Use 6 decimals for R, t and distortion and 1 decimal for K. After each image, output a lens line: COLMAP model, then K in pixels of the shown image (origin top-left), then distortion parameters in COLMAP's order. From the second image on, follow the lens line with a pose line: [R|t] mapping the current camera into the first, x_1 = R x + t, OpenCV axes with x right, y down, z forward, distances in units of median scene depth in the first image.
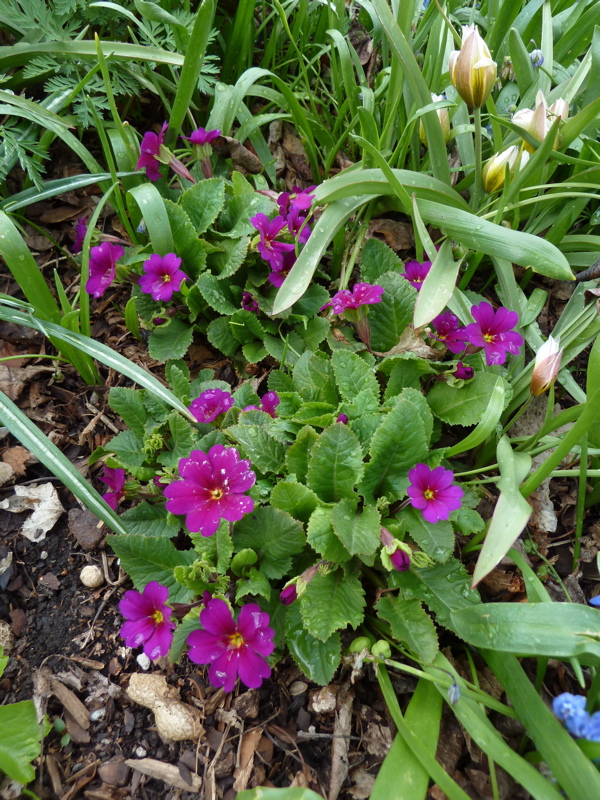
lens RADIAL K [[595.9, 0, 299.3], [0, 595.9, 400.7], [0, 0, 1]] dist [-0.031626, -0.000963]
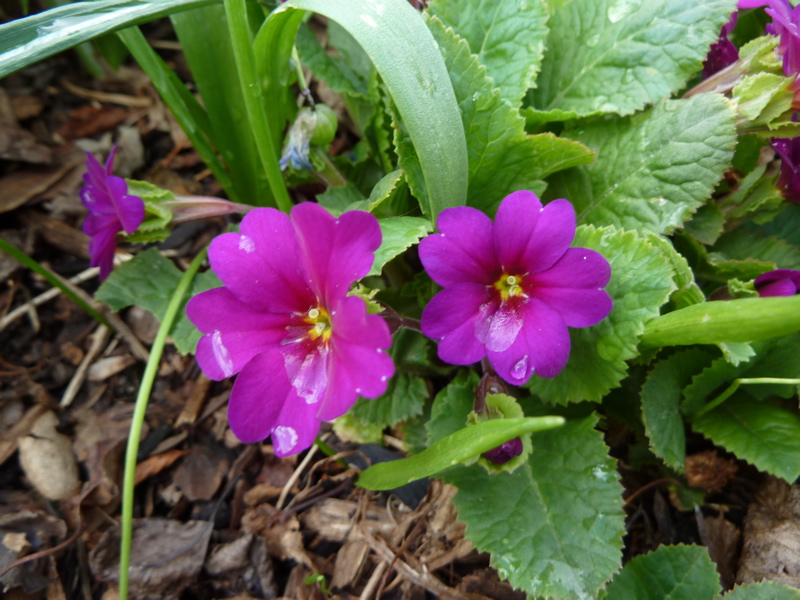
lens RADIAL K [[595.9, 0, 400.8], [0, 595.9, 299.1], [0, 0, 1]] dist [-0.031626, -0.000963]
pose [[0.951571, -0.242042, 0.189547, -0.265854], [0.258052, 0.963973, -0.064540, -0.162625], [-0.167097, 0.110328, 0.979748, 0.619775]]
